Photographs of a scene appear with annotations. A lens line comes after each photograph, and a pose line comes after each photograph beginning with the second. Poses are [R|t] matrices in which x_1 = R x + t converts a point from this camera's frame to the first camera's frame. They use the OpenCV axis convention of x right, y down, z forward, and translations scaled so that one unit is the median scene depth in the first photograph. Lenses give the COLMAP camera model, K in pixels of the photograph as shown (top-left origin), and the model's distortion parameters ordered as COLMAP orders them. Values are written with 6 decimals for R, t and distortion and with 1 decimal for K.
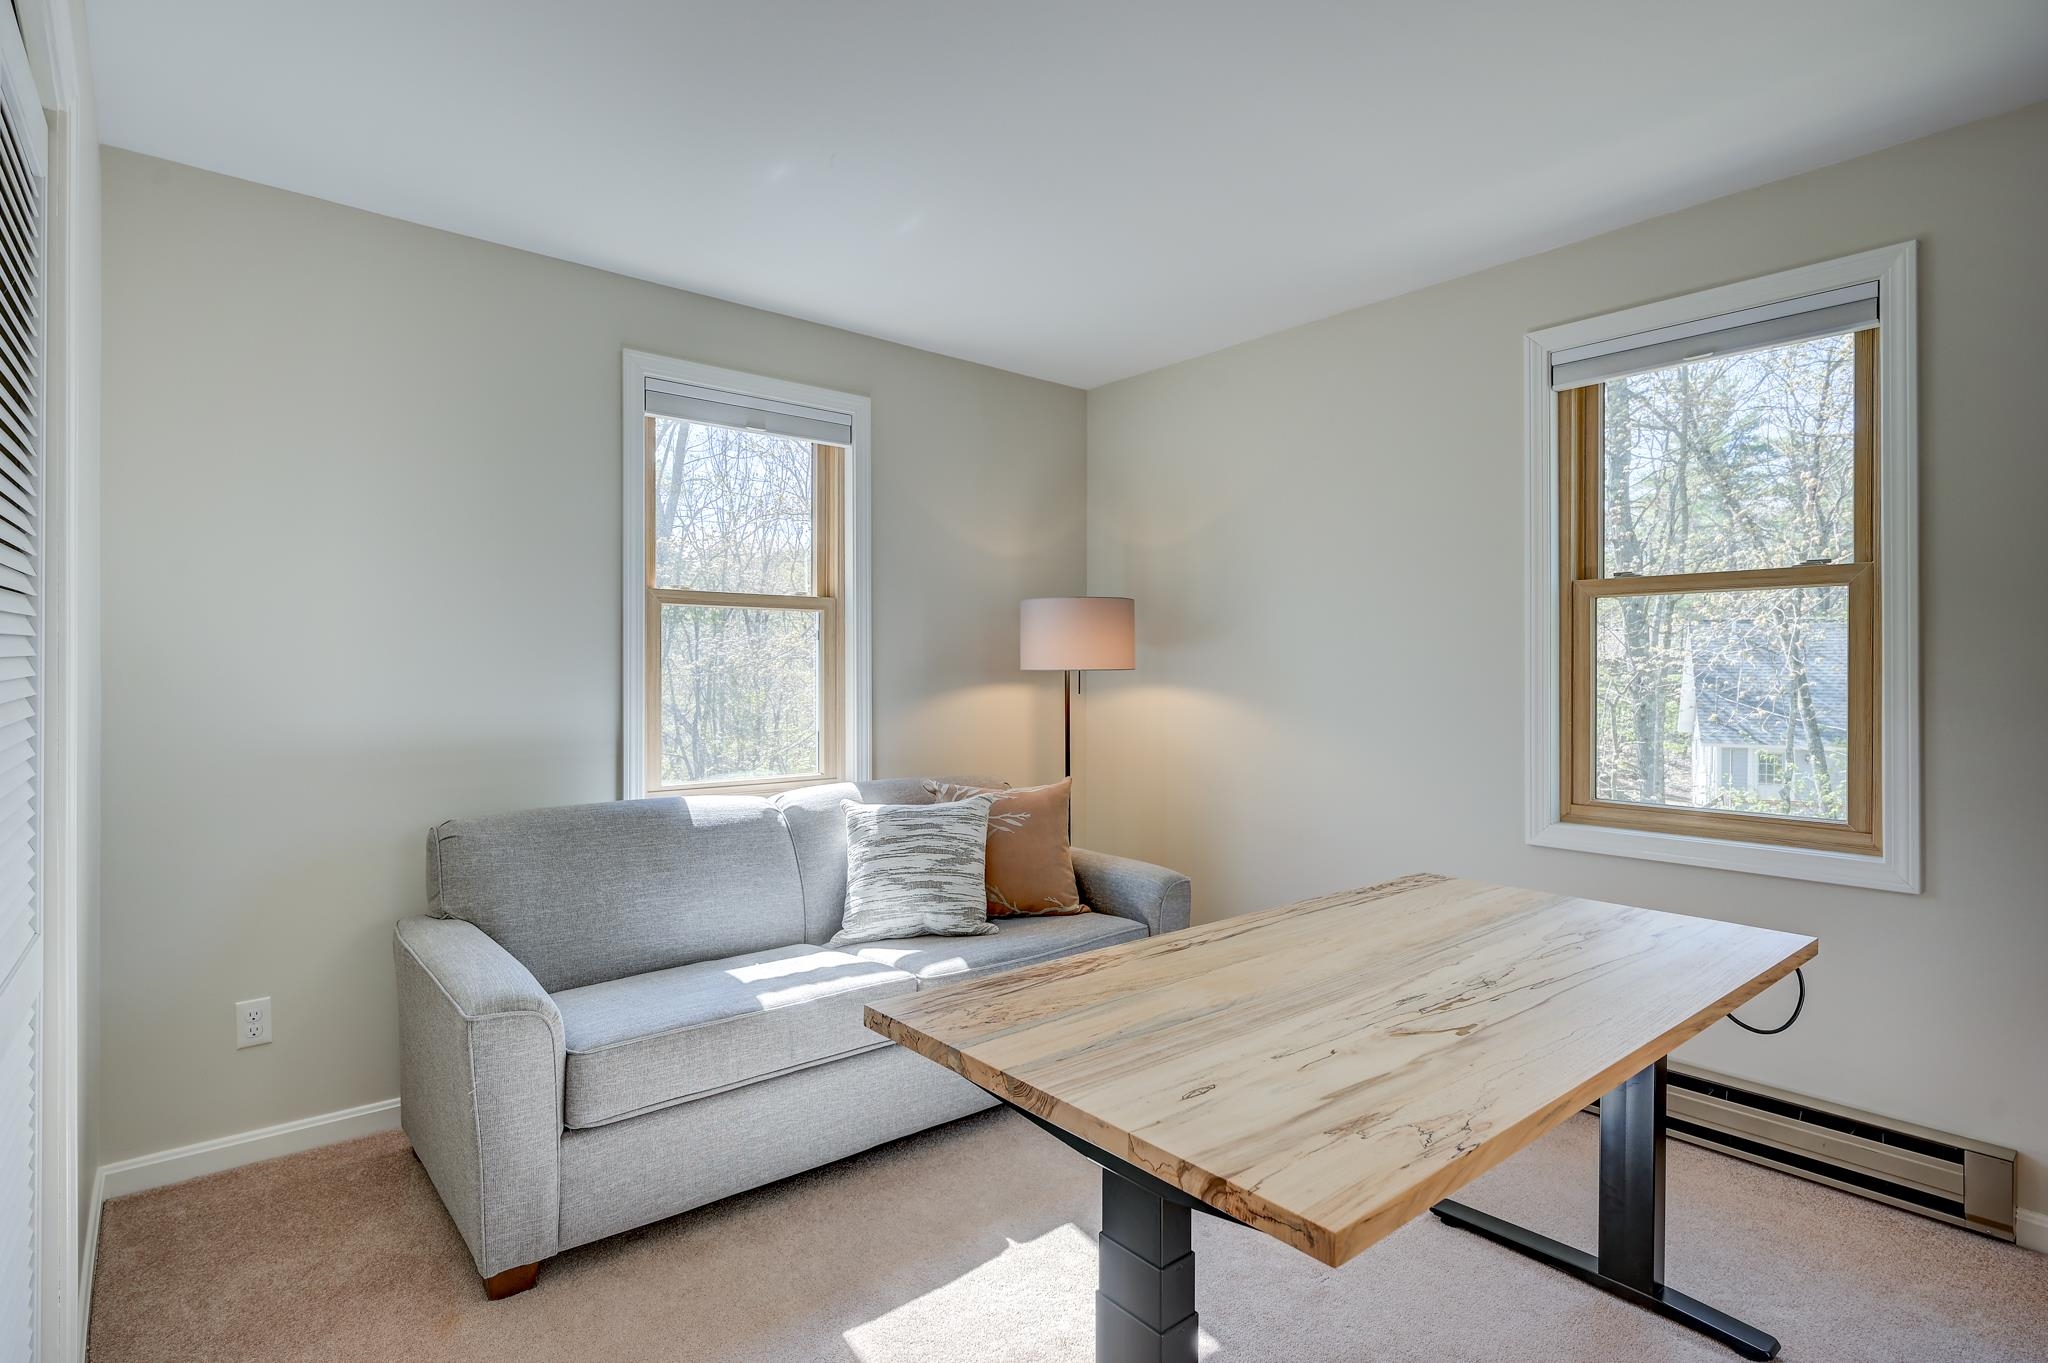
lens RADIAL K [[1037.2, 0, 1023.9], [0, 1037.2, 674.0], [0, 0, 1]] dist [-0.000144, 0.000101]
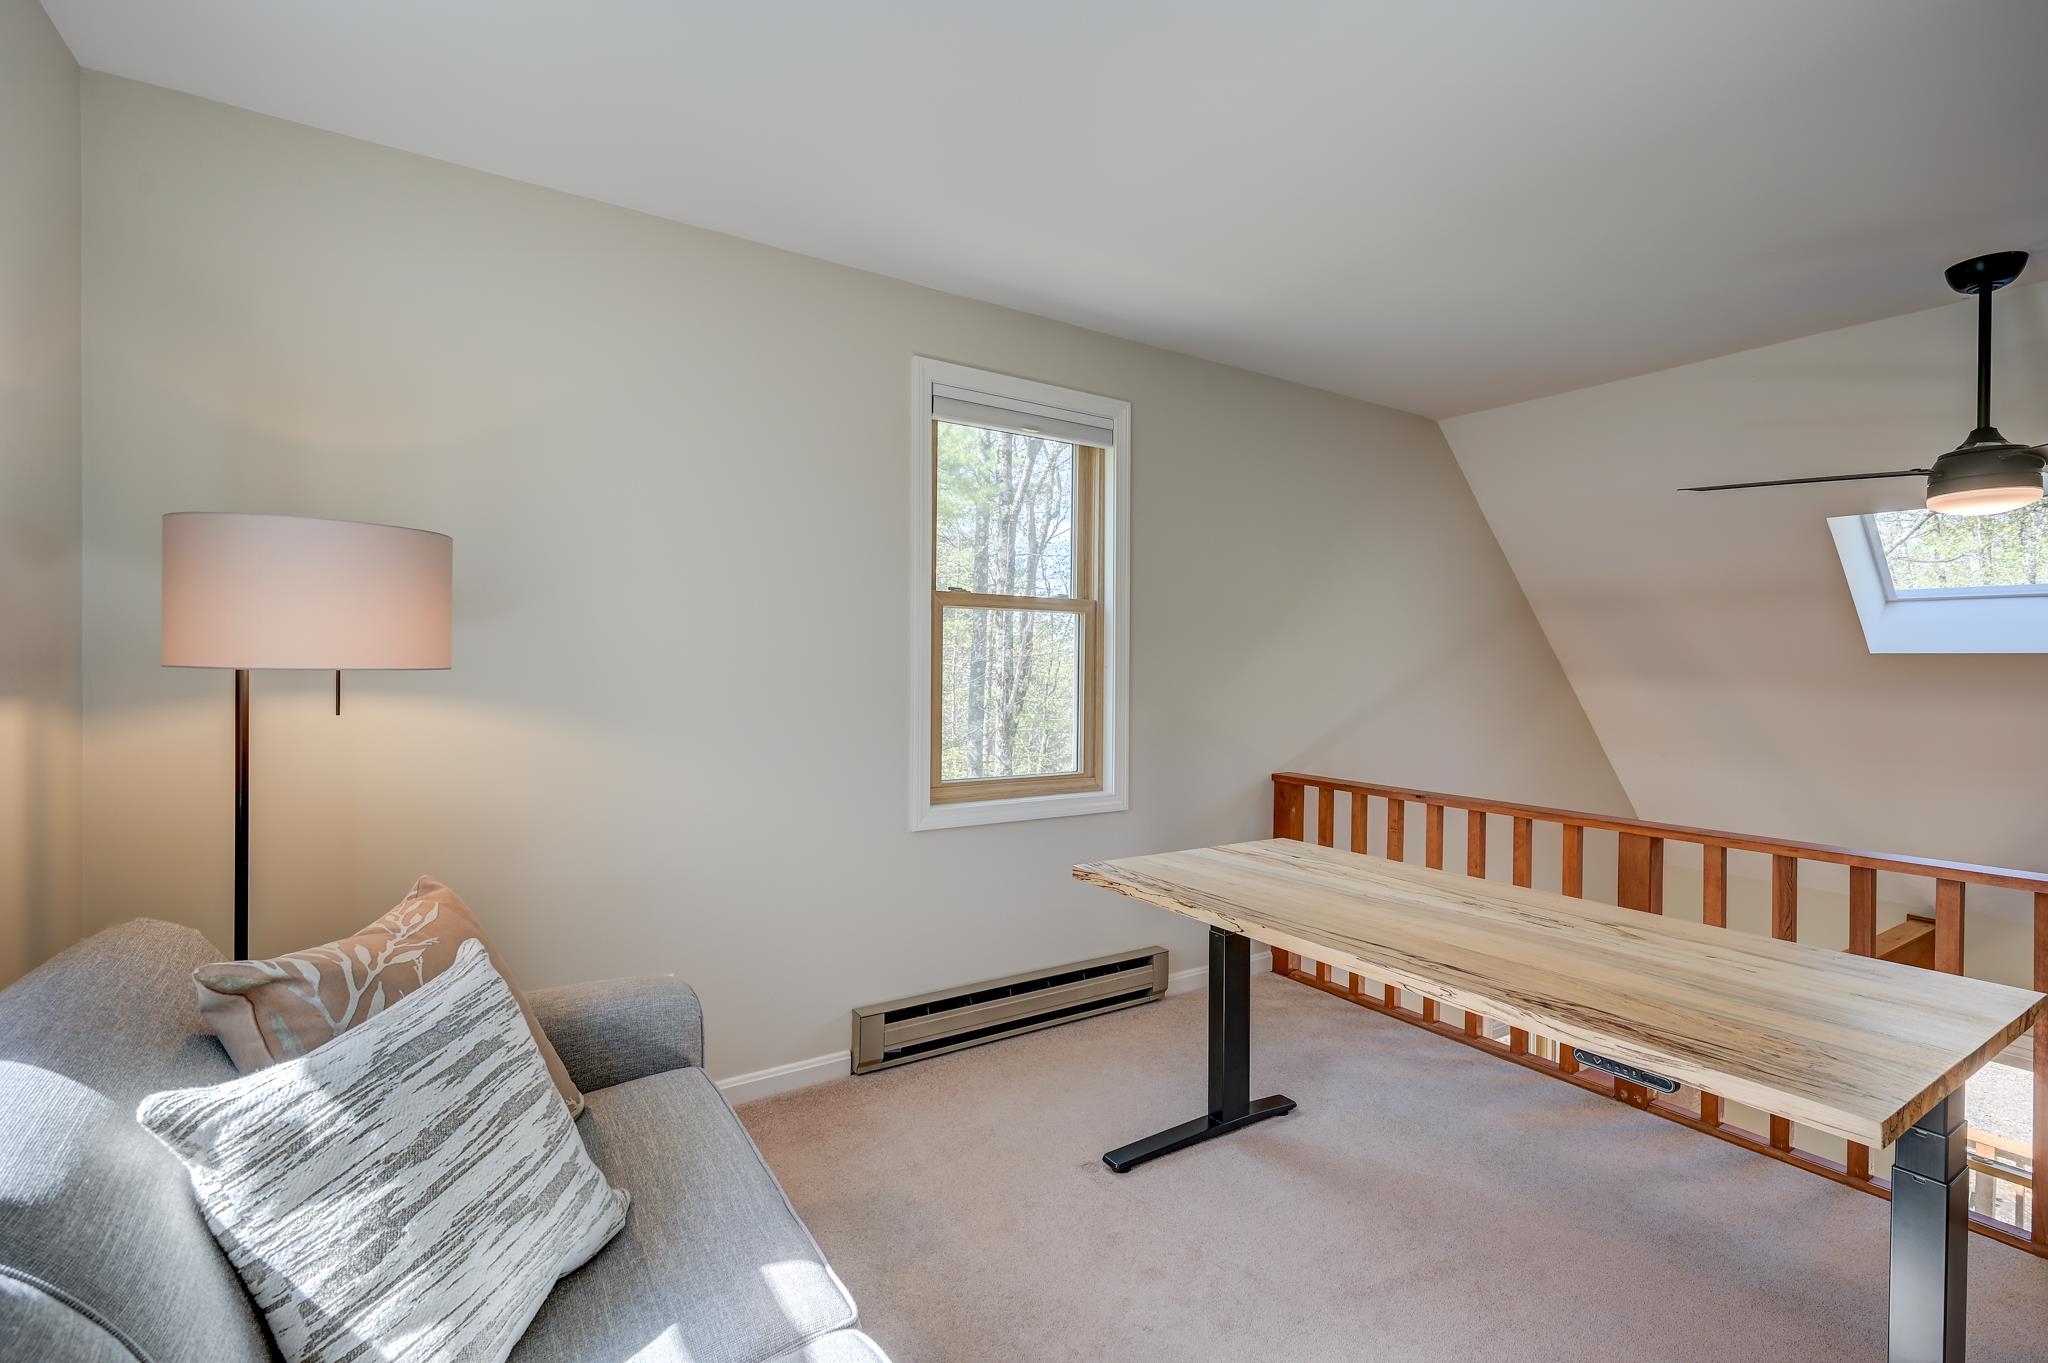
lens RADIAL K [[923.2, 0, 1029.6], [0, 923.2, 669.0], [0, 0, 1]] dist [0.000157, -0.000152]
pose [[0.106248, -0.003199, 0.994335, -0.581160], [-0.009675, 0.999944, 0.004251, -0.011968], [-0.994293, -0.010072, 0.106211, 0.998412]]
